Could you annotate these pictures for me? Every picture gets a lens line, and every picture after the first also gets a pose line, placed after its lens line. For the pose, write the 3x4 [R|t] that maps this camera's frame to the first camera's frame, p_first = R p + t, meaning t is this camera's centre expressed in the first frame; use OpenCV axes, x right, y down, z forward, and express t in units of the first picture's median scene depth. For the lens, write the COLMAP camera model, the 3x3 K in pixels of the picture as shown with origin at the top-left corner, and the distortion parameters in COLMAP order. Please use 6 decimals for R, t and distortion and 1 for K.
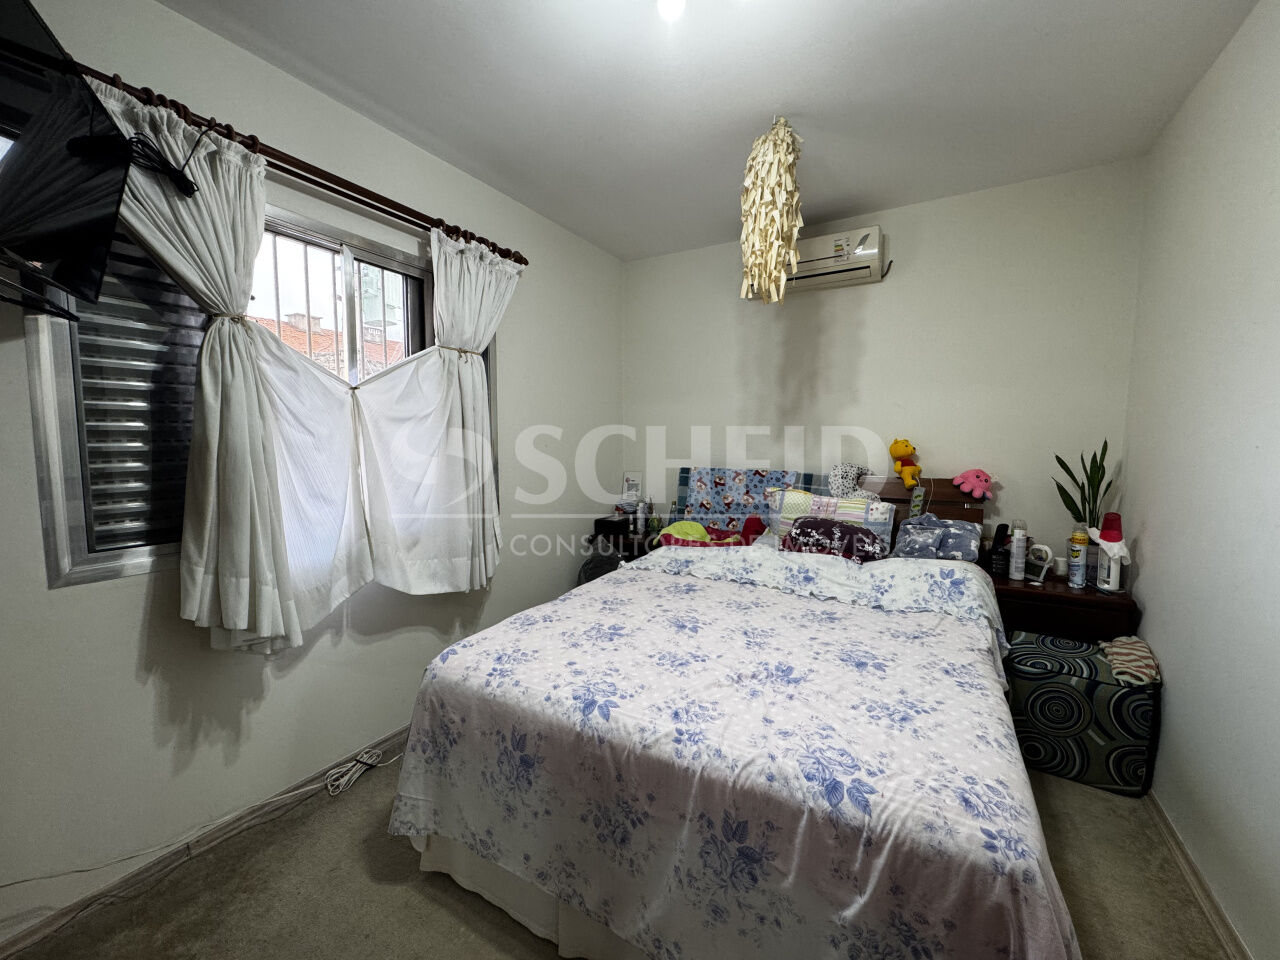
lens RADIAL K [[509.0, 0, 639.8], [0, 509.0, 481.6], [0, 0, 1]] dist [-0.000799, -0.000051]
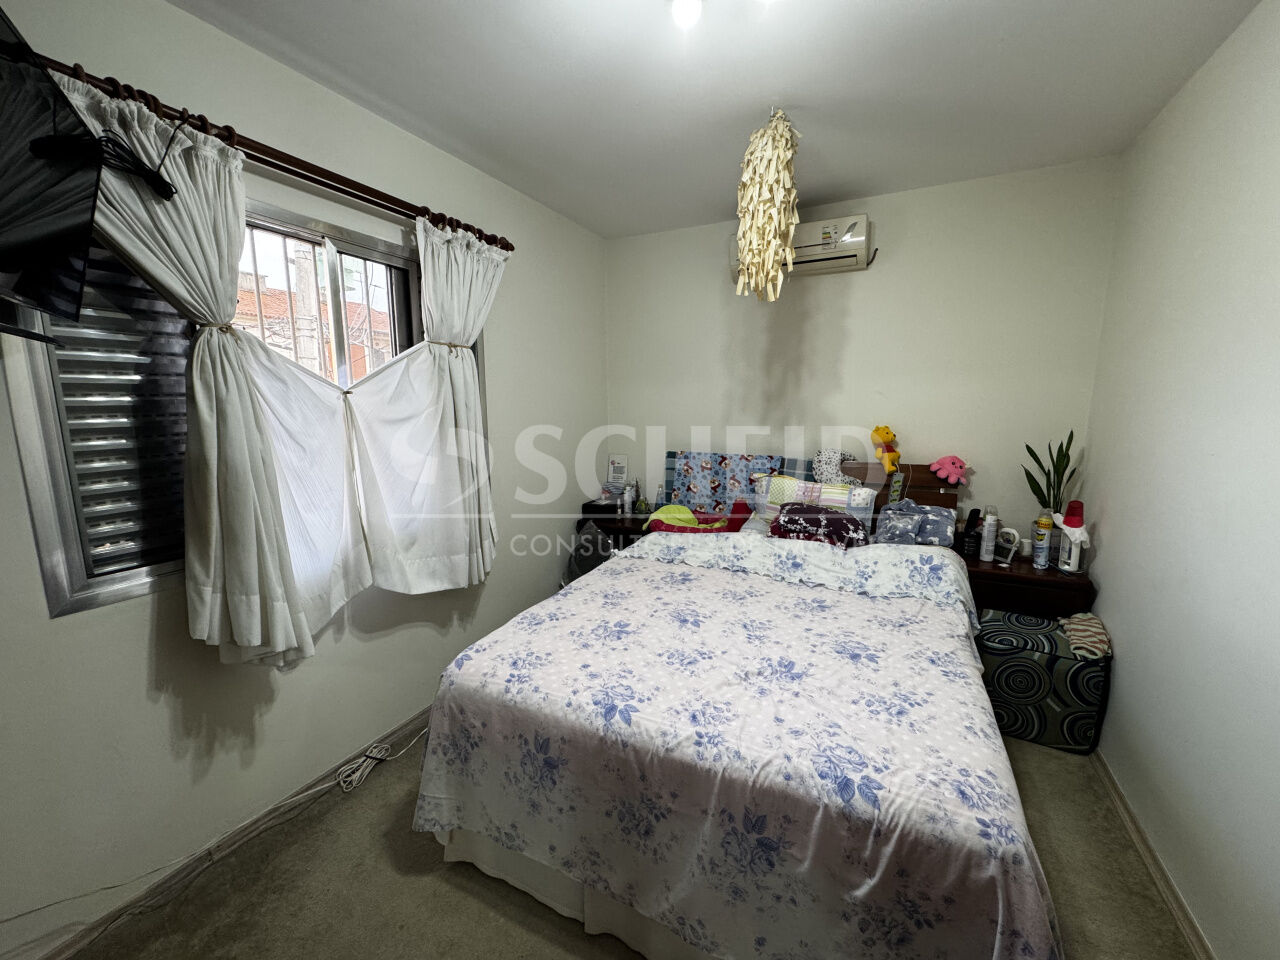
lens RADIAL K [[509.0, 0, 639.8], [0, 509.0, 481.6], [0, 0, 1]] dist [-0.000799, -0.000051]
pose [[0.997965, -0.016662, 0.061546, -0.075278], [0.012087, 0.997186, 0.073981, -0.088451], [-0.062605, -0.073087, 0.995359, -0.016650]]
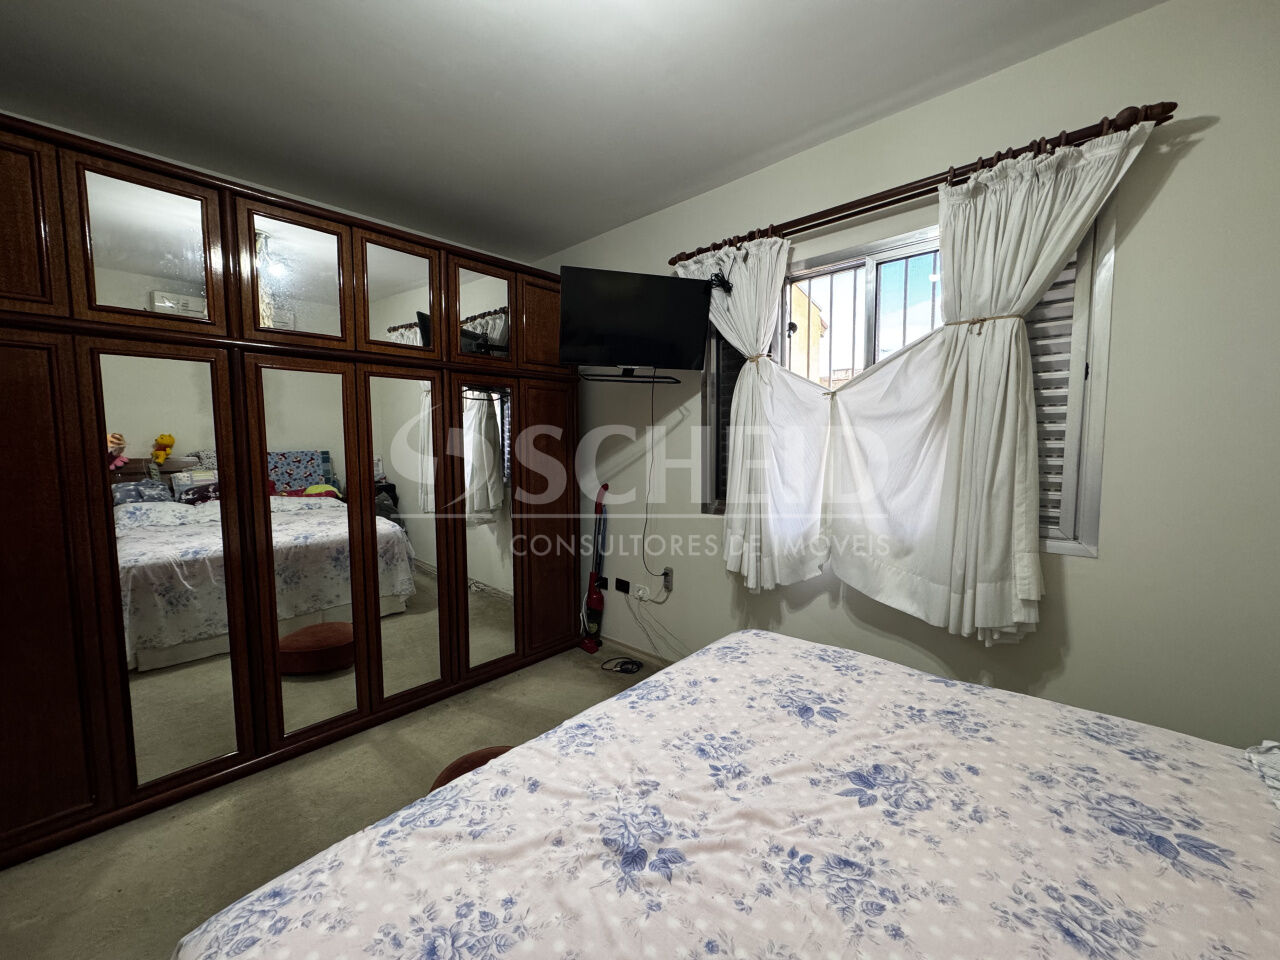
lens RADIAL K [[506.9, 0, 638.9], [0, 506.9, 480.3], [0, 0, 1]] dist [-0.003991, 0.000658]
pose [[-0.212653, 0.076133, -0.974157, 0.708533], [-0.073233, 0.992914, 0.093585, -0.074017], [0.974380, 0.091242, -0.205570, 0.946147]]
